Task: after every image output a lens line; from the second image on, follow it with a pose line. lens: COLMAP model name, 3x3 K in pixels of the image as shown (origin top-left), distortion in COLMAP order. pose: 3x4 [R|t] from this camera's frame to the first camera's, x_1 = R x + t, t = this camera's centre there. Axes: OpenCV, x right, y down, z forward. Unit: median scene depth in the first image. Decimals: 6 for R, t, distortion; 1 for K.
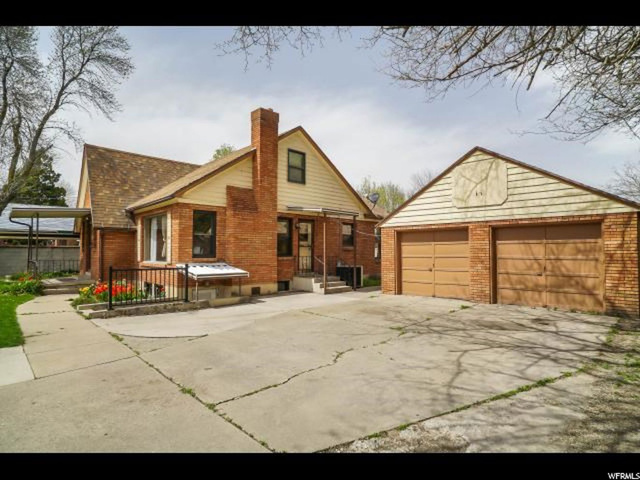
lens RADIAL K [[335.8, 0, 323.1], [0, 335.8, 239.6], [0, 0, 1]] dist [-0.021103, -0.000005]
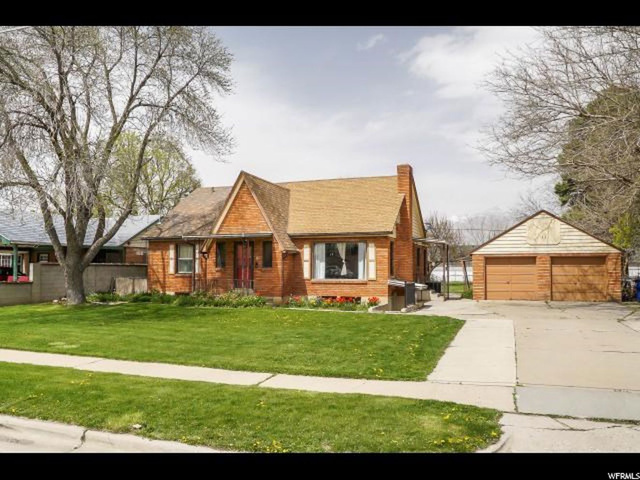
lens RADIAL K [[546.5, 0, 310.6], [0, 546.5, 240.8], [0, 0, 1]] dist [-0.012719, -0.005039]
pose [[0.903743, 0.025669, 0.427305, -1.783674], [-0.016972, 0.999564, -0.024149, -0.031143], [-0.427739, 0.014572, 0.903785, -1.000193]]
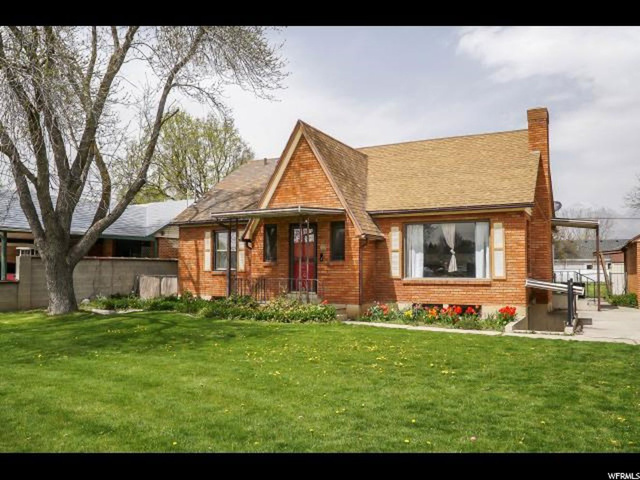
lens RADIAL K [[534.2, 0, 320.0], [0, 534.2, 240.0], [0, 0, 1]] dist [-0.005296, -0.000414]
pose [[0.945433, 0.020614, 0.325165, -1.481488], [-0.013076, 0.999593, -0.025350, 0.012095], [-0.325556, 0.019714, 0.945317, -0.201927]]
